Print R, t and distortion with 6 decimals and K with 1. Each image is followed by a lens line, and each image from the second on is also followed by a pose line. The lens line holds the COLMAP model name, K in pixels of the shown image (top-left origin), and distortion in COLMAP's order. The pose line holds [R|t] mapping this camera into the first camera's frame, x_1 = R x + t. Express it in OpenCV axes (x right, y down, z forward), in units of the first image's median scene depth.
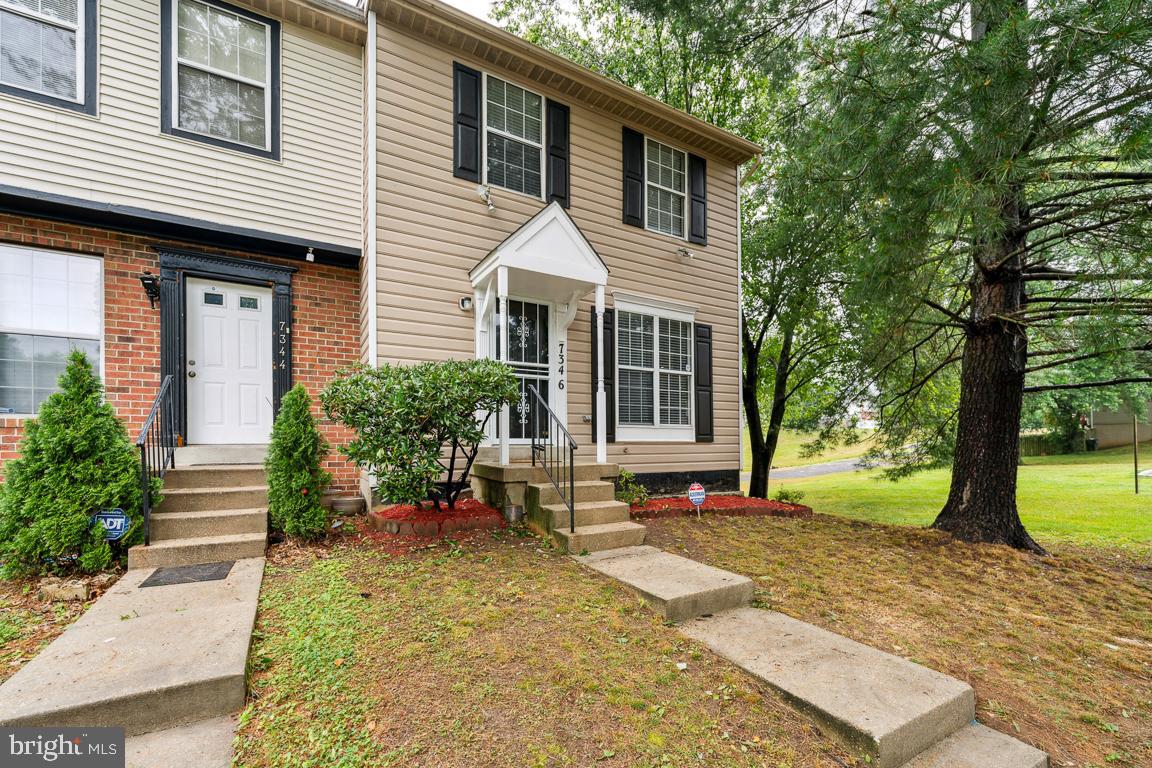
lens RADIAL K [[477.6, 0, 575.6], [0, 477.6, 439.7], [0, 0, 1]] dist [0.000587, -0.000078]
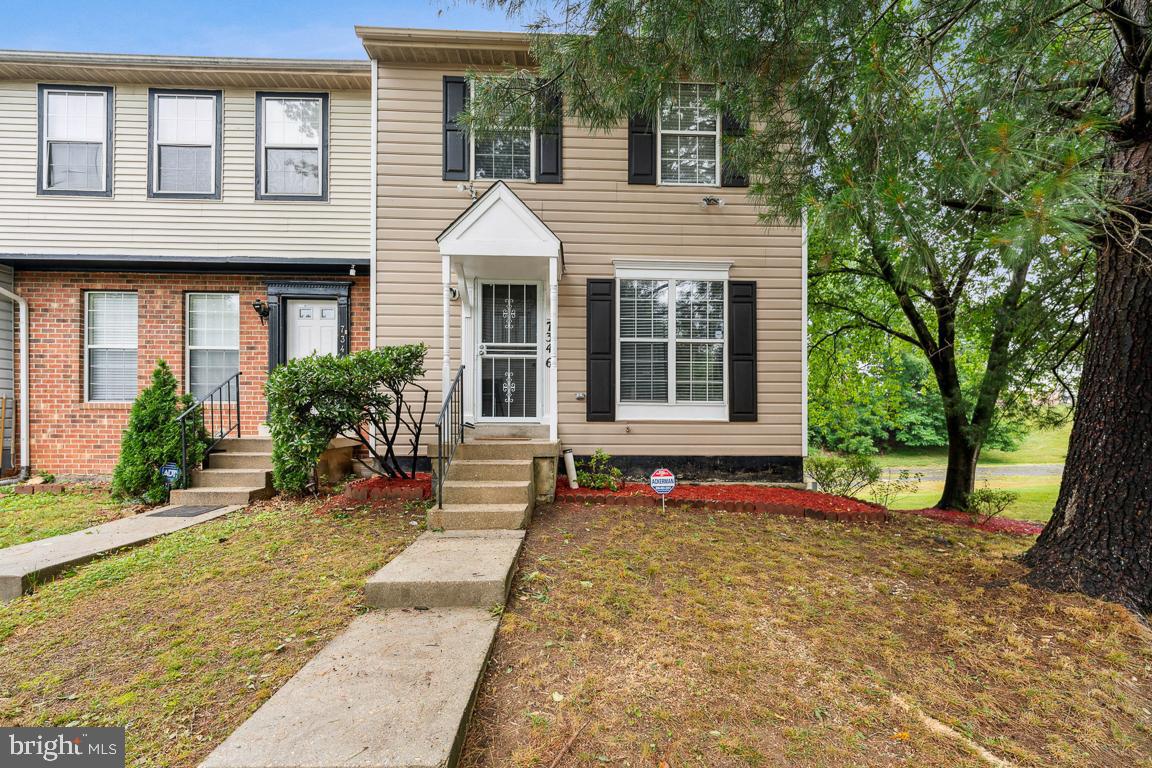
lens RADIAL K [[463.6, 0, 576.0], [0, 463.6, 420.6], [0, 0, 1]] dist [-0.000313, -0.000170]
pose [[0.884994, 0.003712, -0.465588, 0.518870], [-0.002412, 0.999991, 0.003388, 0.001978], [0.465596, -0.001875, 0.884995, 0.190922]]
